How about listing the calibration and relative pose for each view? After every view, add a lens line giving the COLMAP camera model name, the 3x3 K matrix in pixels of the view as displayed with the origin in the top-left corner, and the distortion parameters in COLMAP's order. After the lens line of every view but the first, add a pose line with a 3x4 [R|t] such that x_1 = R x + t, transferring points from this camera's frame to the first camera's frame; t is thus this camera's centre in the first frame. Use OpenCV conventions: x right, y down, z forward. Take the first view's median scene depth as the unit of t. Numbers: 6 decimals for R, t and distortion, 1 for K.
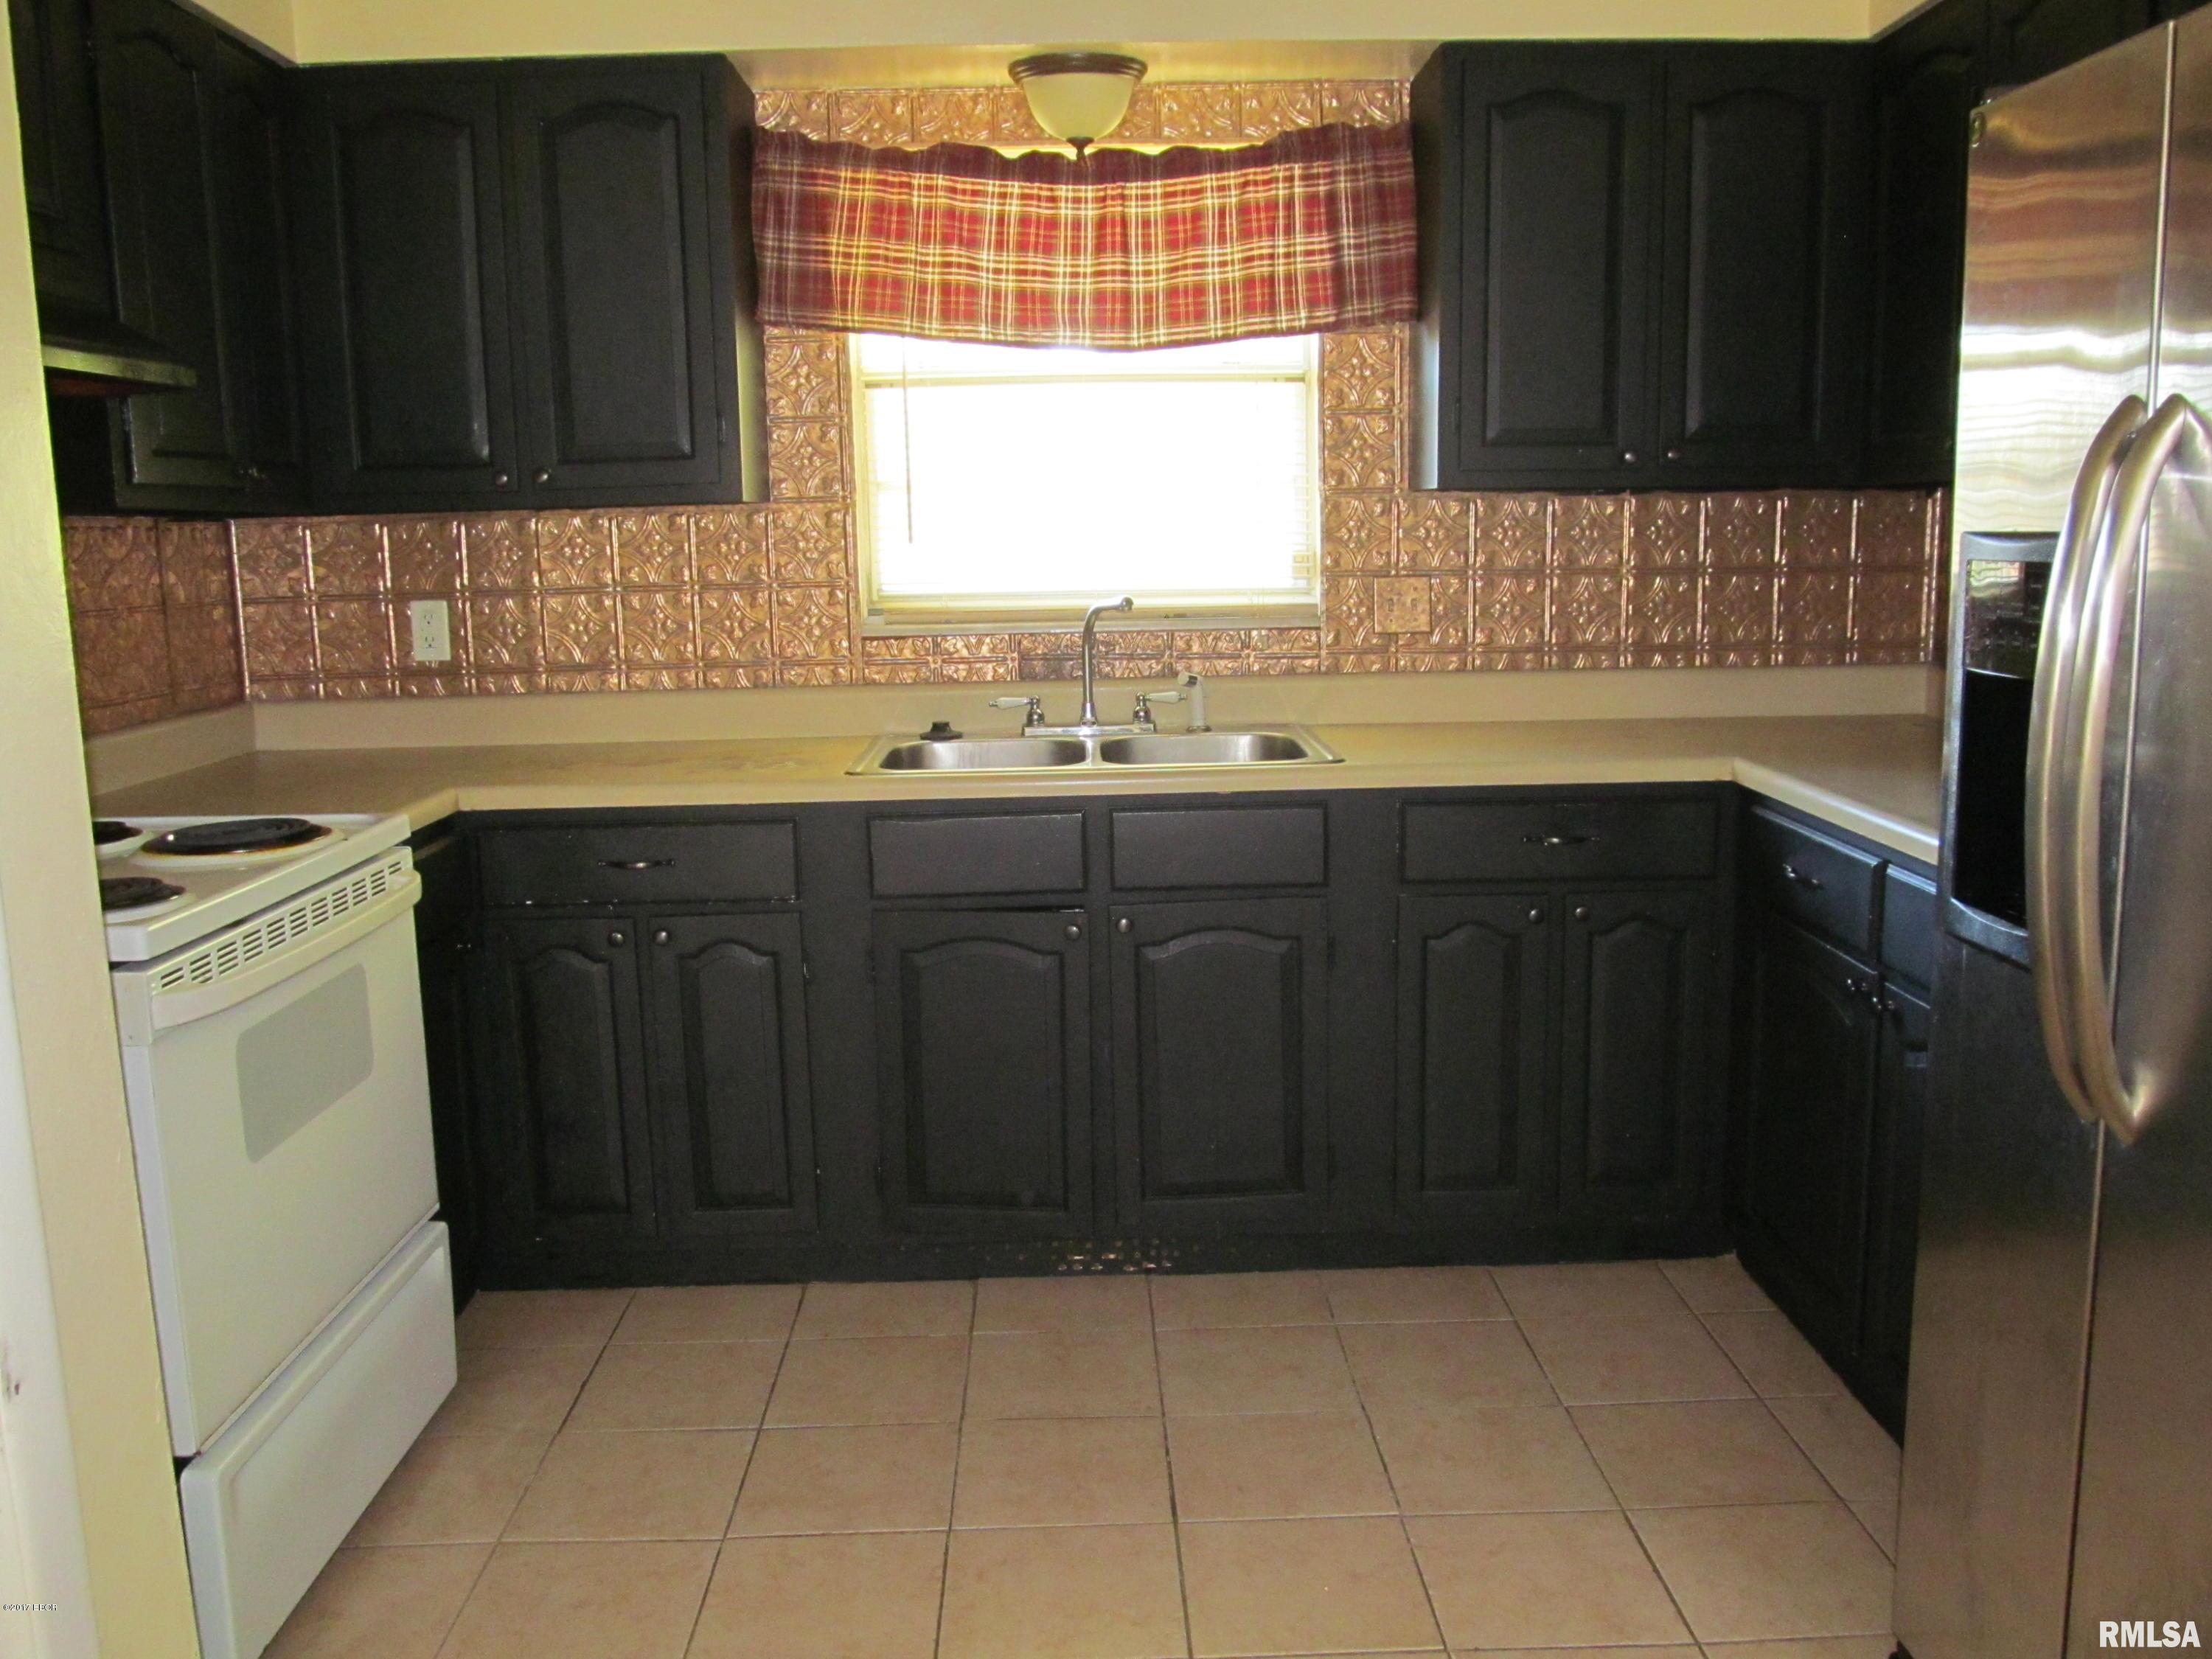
lens RADIAL K [[1844.7, 0, 1103.4], [0, 1844.7, 828.4], [0, 0, 1]] dist [-0.047813, 0.007546]
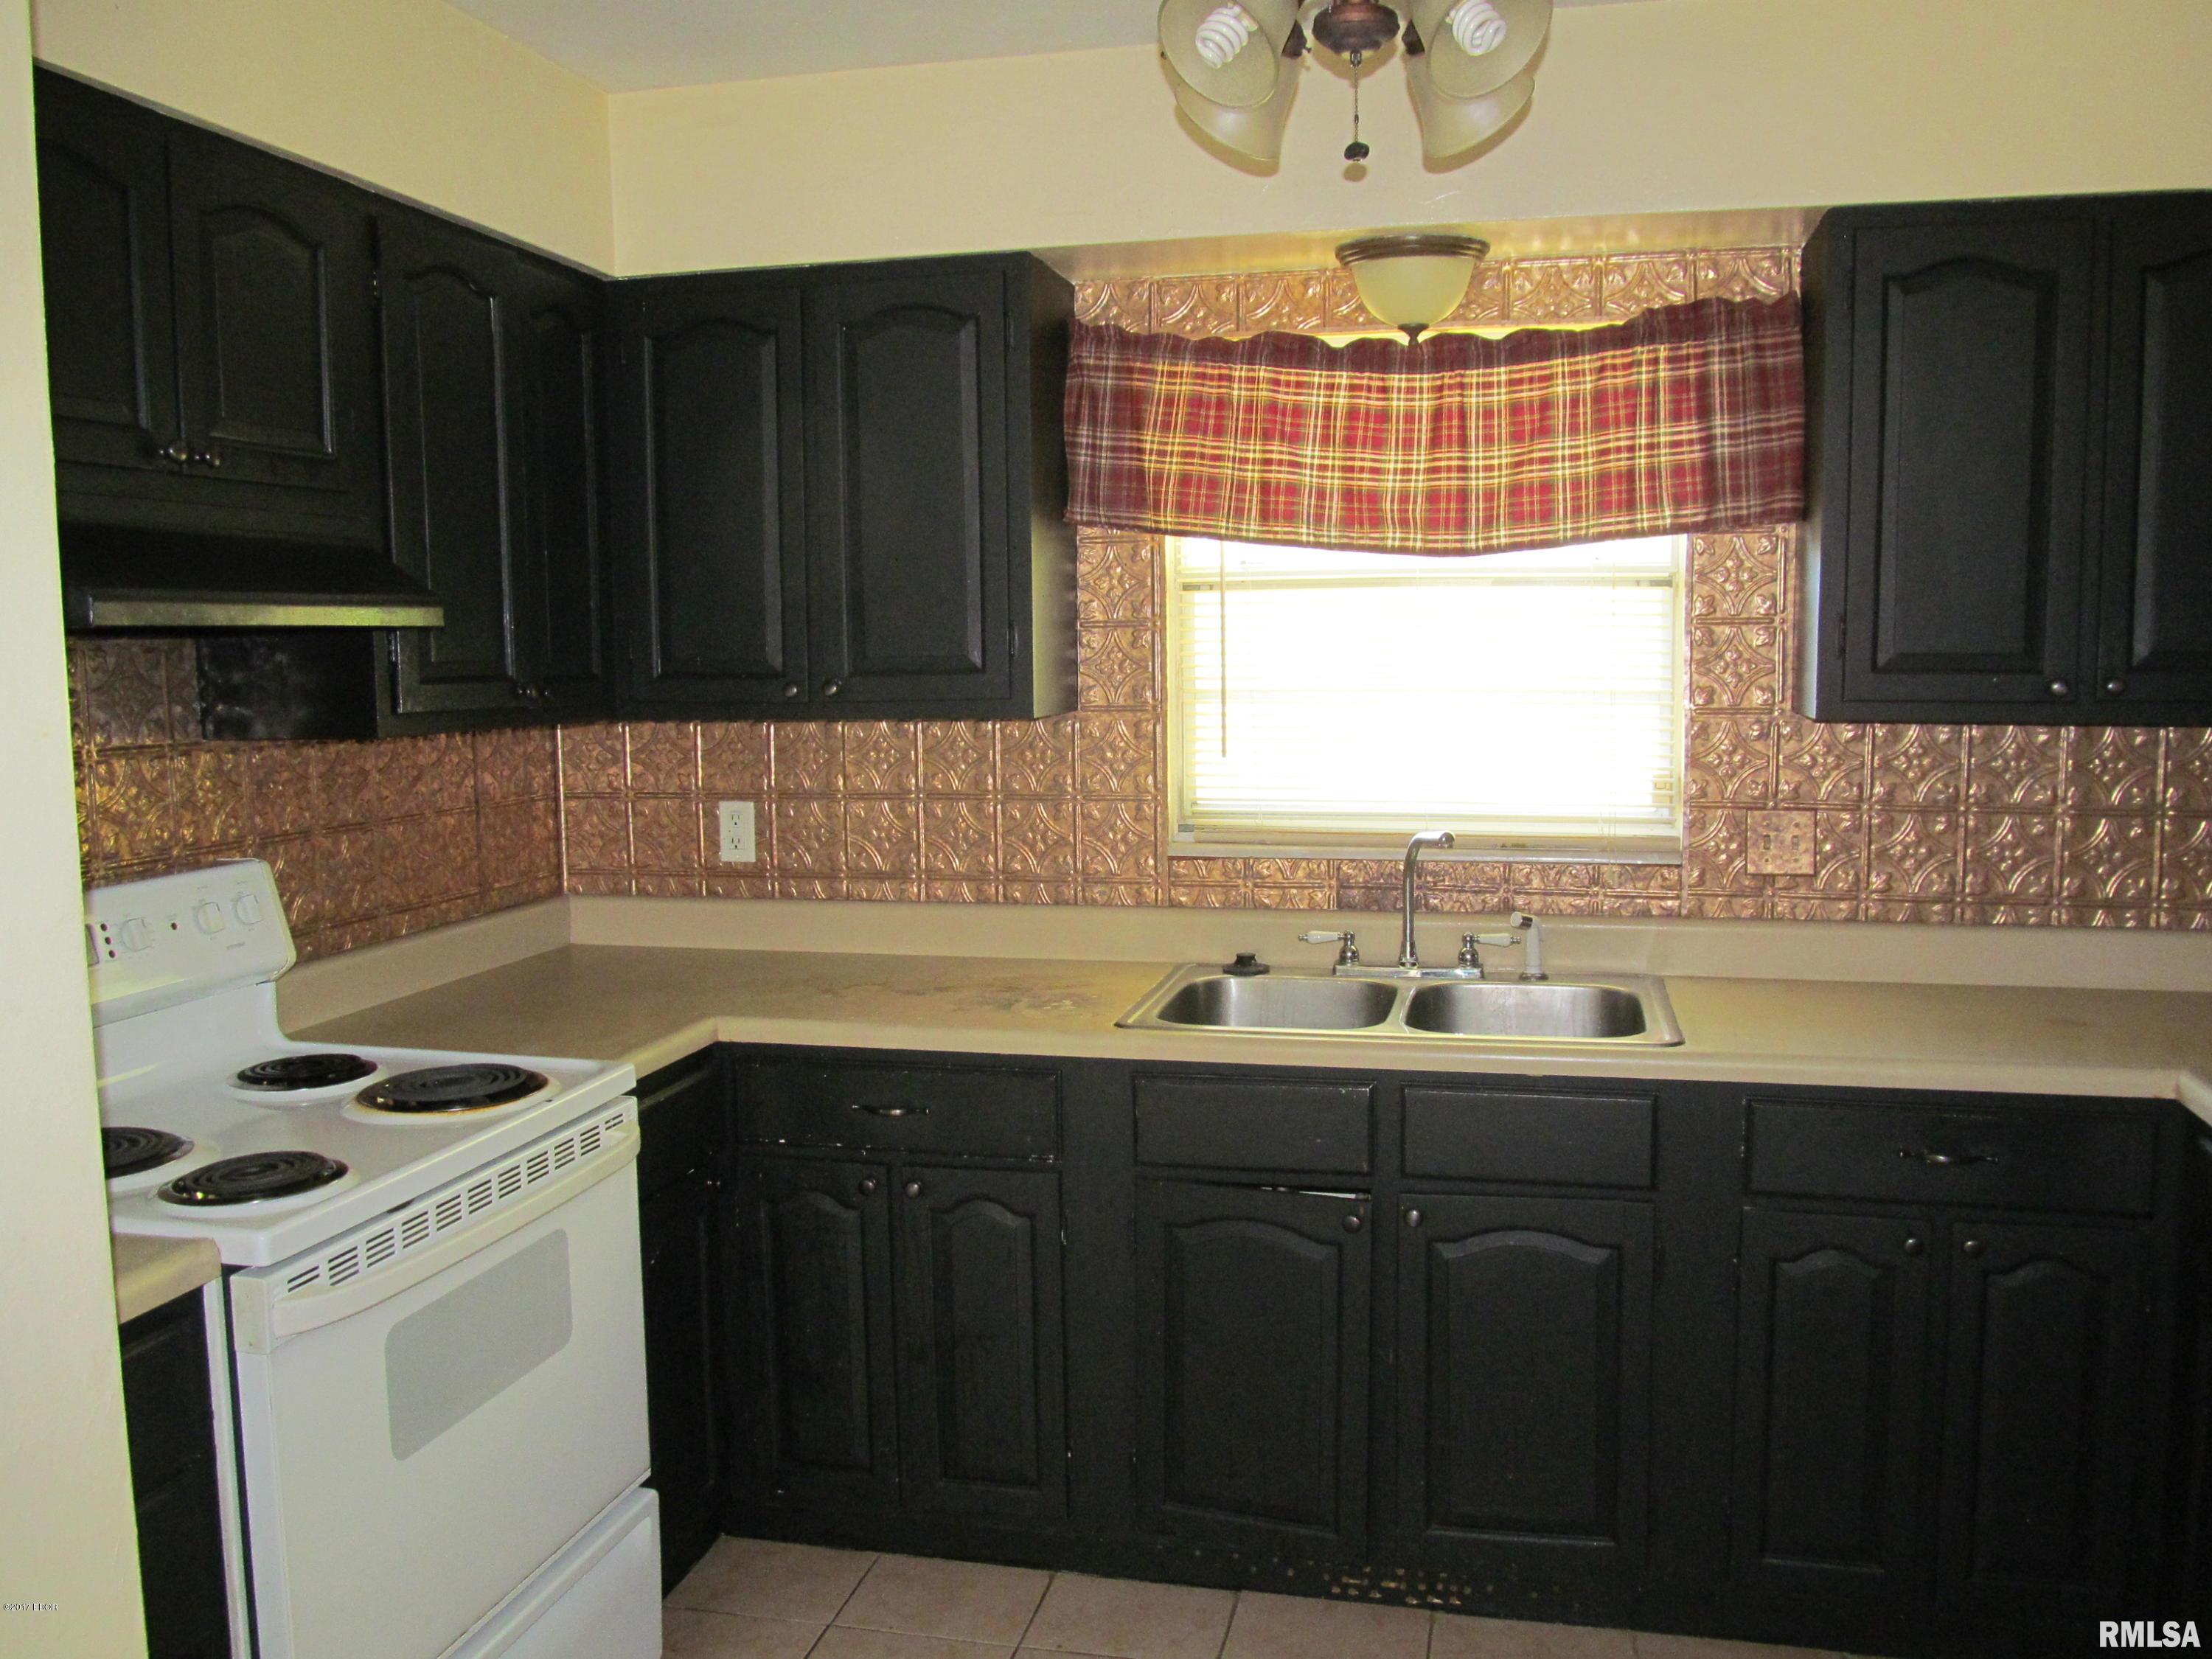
lens RADIAL K [[1844.7, 0, 1111.0], [0, 1844.7, 829.6], [0, 0, 1]] dist [-0.047813, 0.007546]
pose [[0.969063, 0.034937, -0.244328, 0.071130], [-0.048528, 0.997578, -0.049825, -0.072708], [0.241996, 0.060140, 0.968412, 0.096156]]
